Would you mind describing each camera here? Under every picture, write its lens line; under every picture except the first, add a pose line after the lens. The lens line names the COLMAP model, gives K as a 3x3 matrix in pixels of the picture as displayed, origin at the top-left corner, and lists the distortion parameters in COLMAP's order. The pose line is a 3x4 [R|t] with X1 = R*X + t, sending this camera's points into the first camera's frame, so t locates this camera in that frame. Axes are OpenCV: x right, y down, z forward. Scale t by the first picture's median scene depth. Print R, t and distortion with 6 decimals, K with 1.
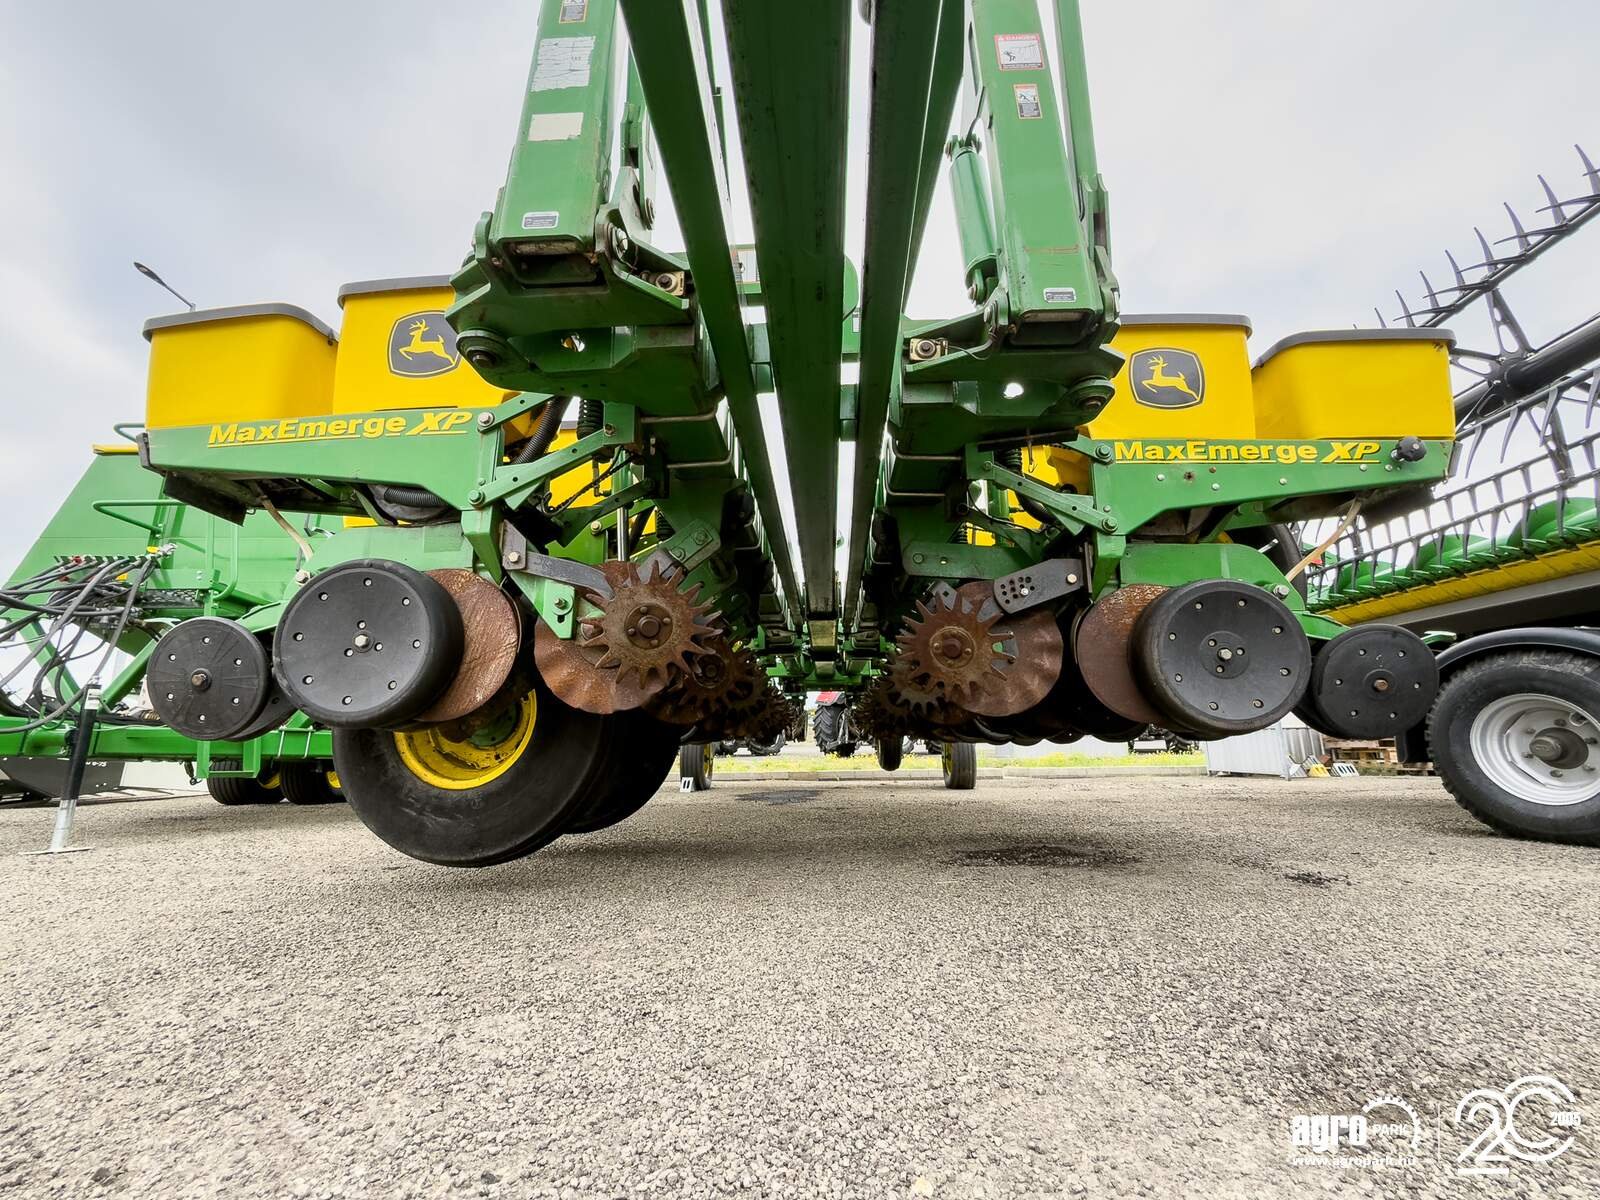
lens RADIAL K [[644.5, 0, 796.5], [0, 644.5, 600.6], [0, 0, 1]] dist [0.001618, -0.000194]
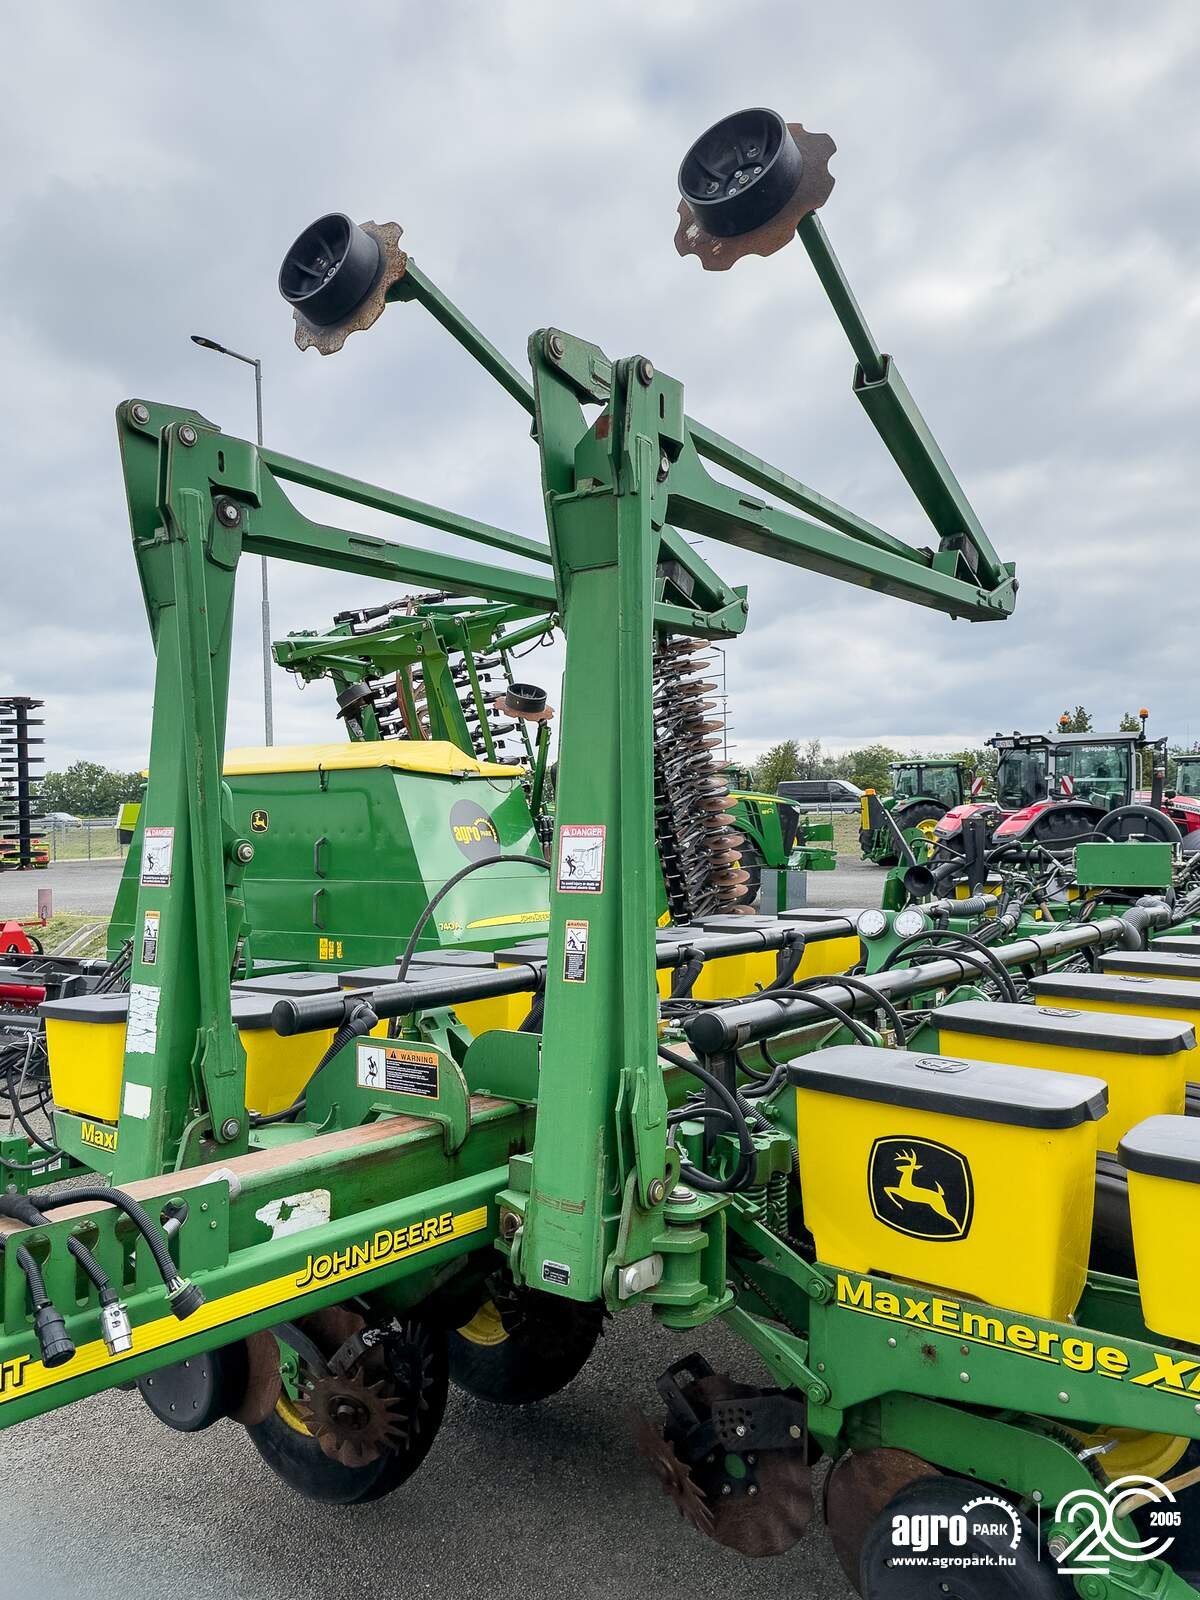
lens RADIAL K [[1207.4, 0, 600.0], [0, 1207.4, 800.0], [0, 0, 1]] dist [0.097925, -0.145833]
pose [[0.826464, -0.010811, -0.562886, 1.065850], [0.131364, 0.975921, 0.174133, -1.052213], [0.547450, -0.217858, 0.807983, -0.137825]]
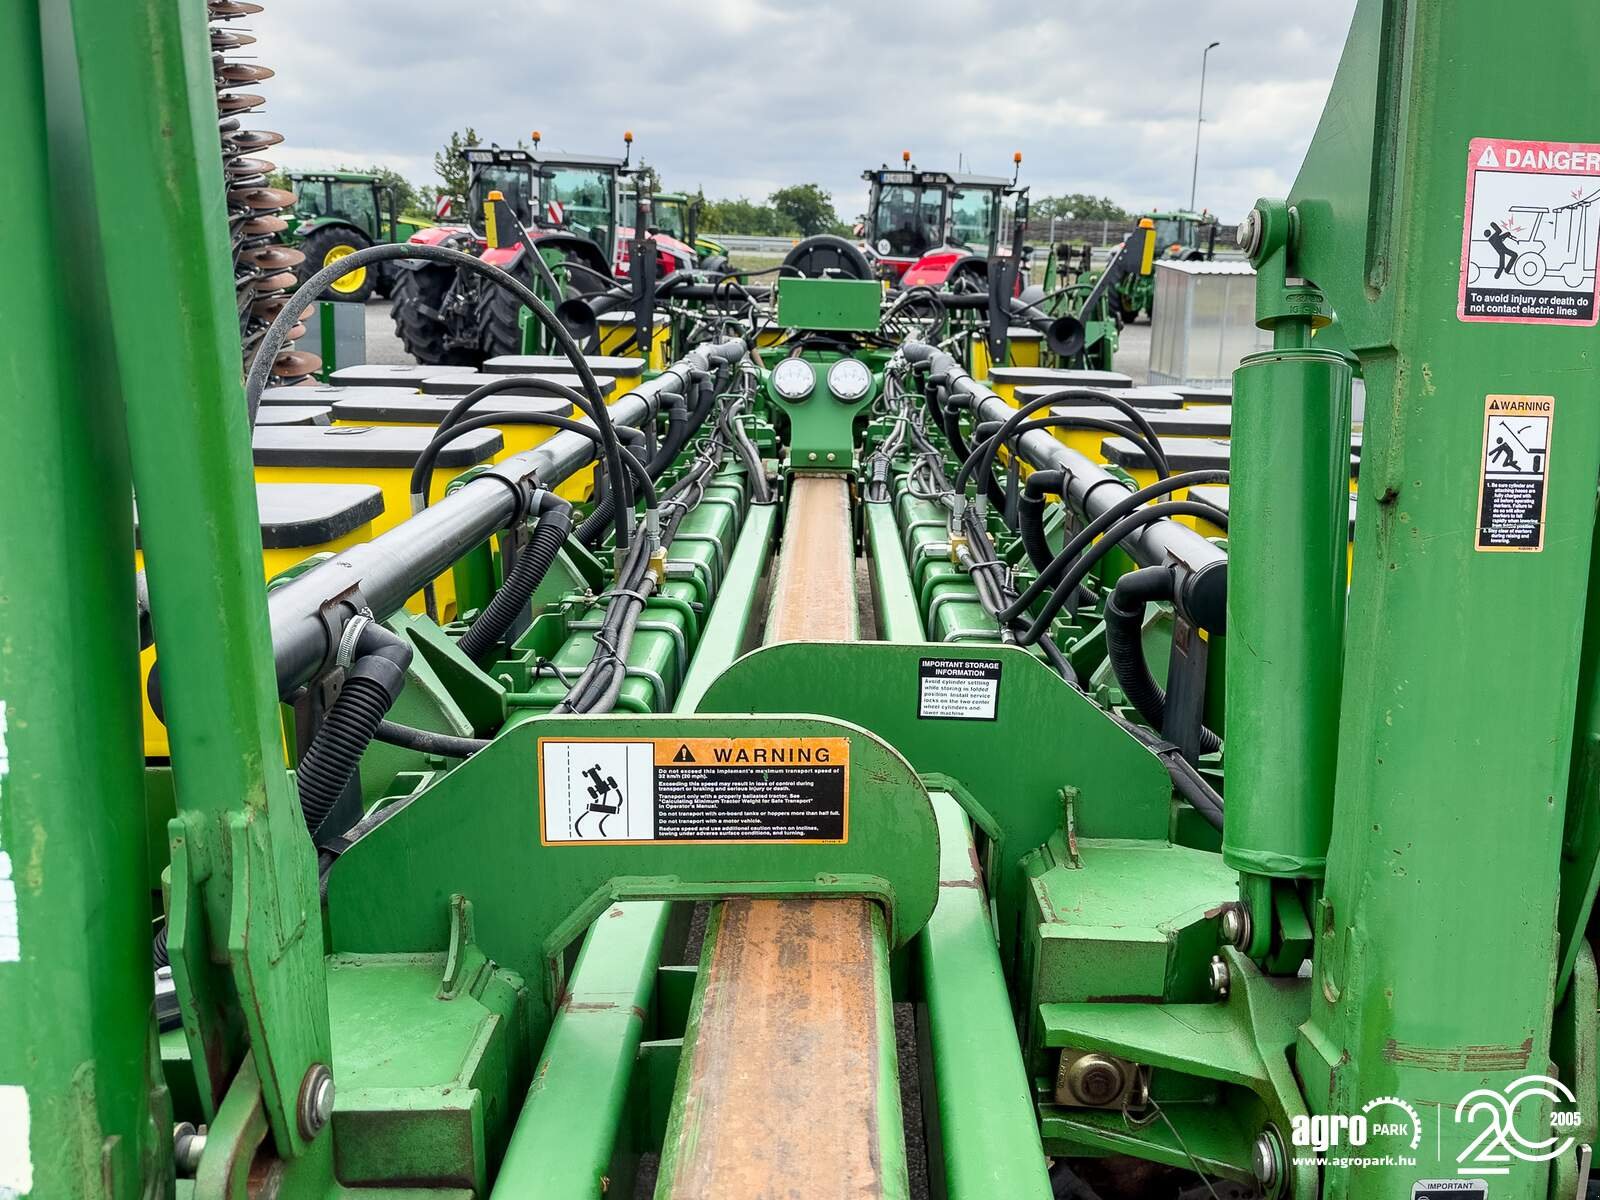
lens RADIAL K [[1269.0, 0, 906.9], [0, 1269.0, 573.0], [0, 0, 1]] dist [0.124088, -0.298579]
pose [[0.992807, 0.018522, 0.118288, -0.012277], [-0.069196, 0.895023, 0.440620, -0.854041], [-0.097710, -0.445636, 0.889866, 0.387038]]
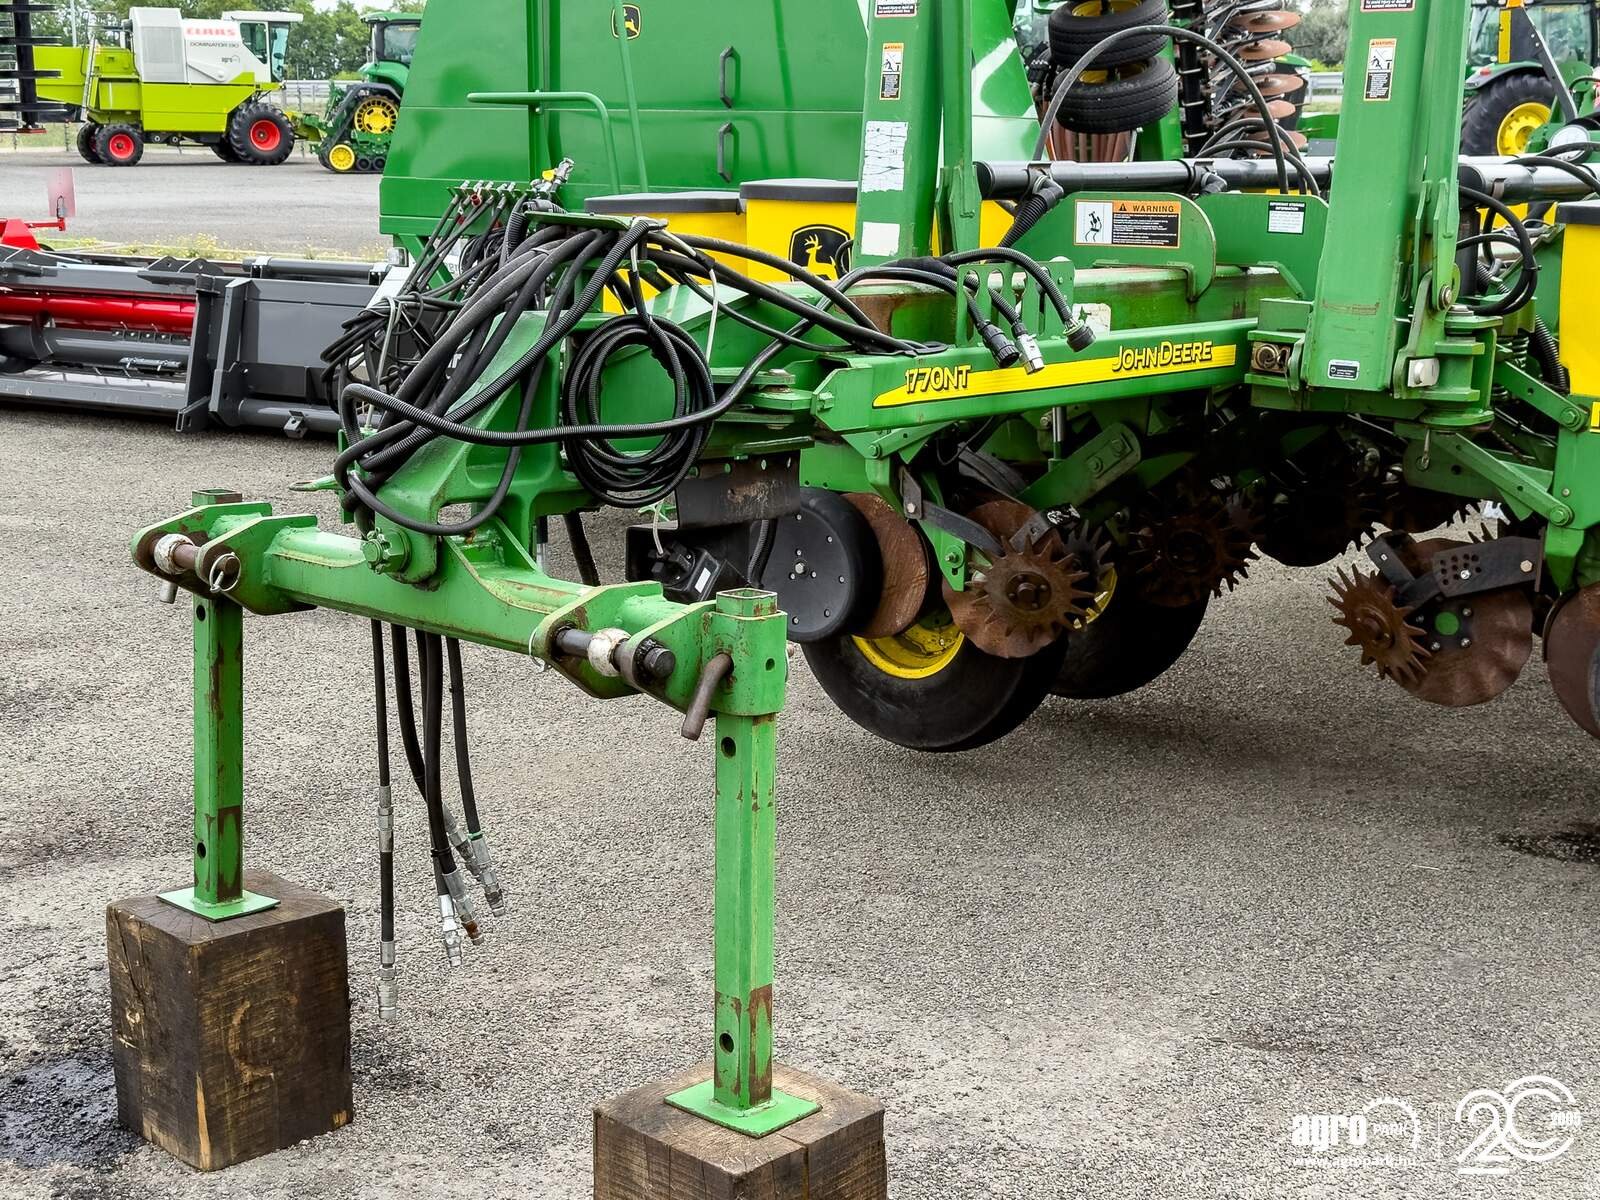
lens RADIAL K [[2271.8, 0, 806.6], [0, 2271.8, 587.5], [0, 0, 1]] dist [0.158458, -0.145069]
pose [[0.813928, 0.132778, -0.565590, 1.312770], [0.114423, 0.917827, 0.380132, -1.186651], [0.569587, -0.374116, 0.731852, -1.578515]]
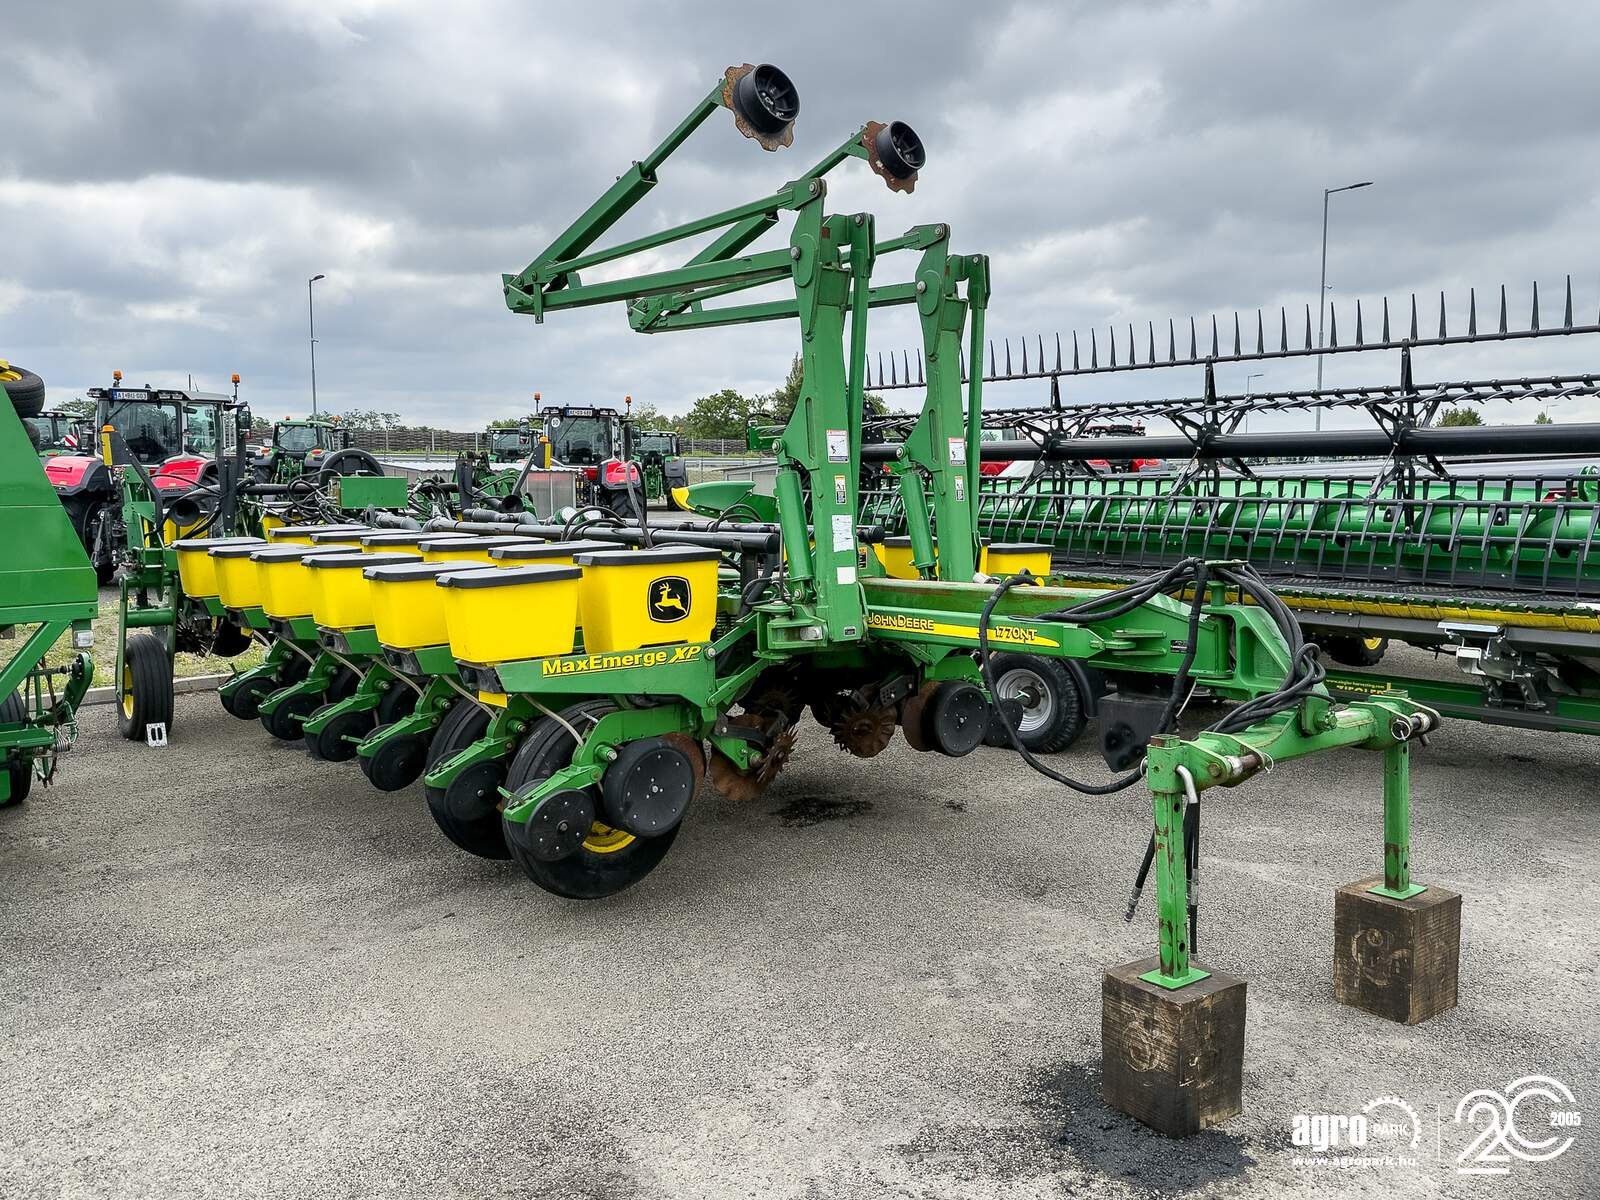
lens RADIAL K [[1233.9, 0, 797.0], [0, 1233.9, 570.0], [0, 0, 1]] dist [0.116284, -0.199790]
pose [[0.733982, -0.045790, 0.677623, -2.282675], [-0.153109, 0.960885, 0.230774, -1.158575], [-0.661685, -0.273135, 0.698262, -1.235947]]
